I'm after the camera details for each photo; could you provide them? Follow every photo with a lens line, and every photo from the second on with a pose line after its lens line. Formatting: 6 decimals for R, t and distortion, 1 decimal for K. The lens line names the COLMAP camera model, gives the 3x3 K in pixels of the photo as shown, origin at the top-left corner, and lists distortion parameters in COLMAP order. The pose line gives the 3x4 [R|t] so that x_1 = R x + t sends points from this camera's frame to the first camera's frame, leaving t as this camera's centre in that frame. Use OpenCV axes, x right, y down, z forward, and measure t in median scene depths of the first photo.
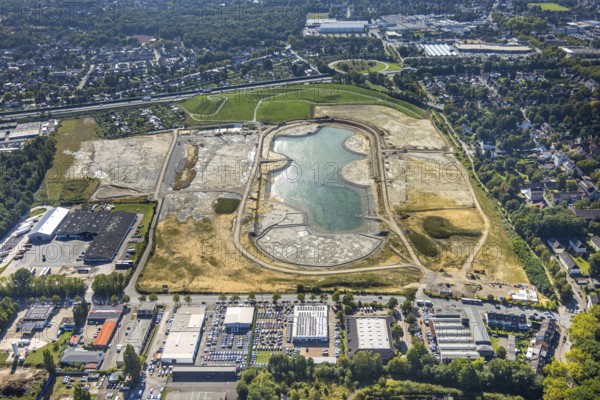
lens RADIAL K [[600.2, 0, 302.8], [0, 600.2, 200.1], [0, 0, 1]] dist [0.005434, -0.003772]
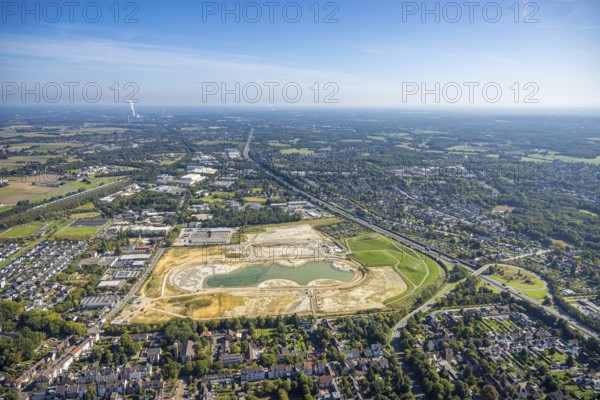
lens RADIAL K [[397.9, 0, 300.5], [0, 397.9, 206.6], [0, 0, 1]] dist [-0.001932, -0.000638]
pose [[0.140612, 0.277501, -0.950380, 1.034938], [-0.462486, 0.867159, 0.184774, -0.442427], [0.875405, 0.413556, 0.250274, 0.691559]]
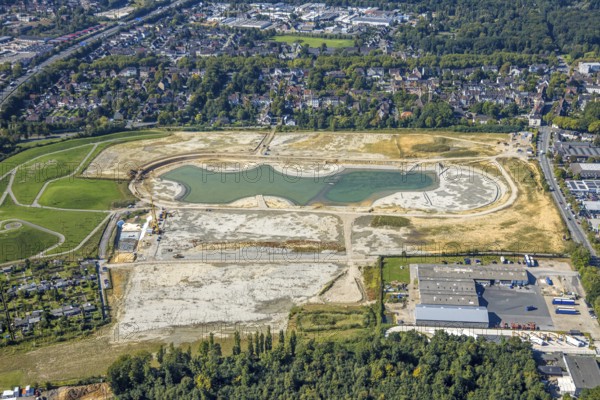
lens RADIAL K [[814.1, 0, 300.0], [0, 814.1, 200.0], [0, 0, 1]] dist [0.023858, 0.046523]
pose [[0.063542, -0.359003, 0.931171, -1.083281], [0.460007, 0.838560, 0.291908, -0.373111], [-0.885639, 0.409796, 0.218428, 0.743779]]
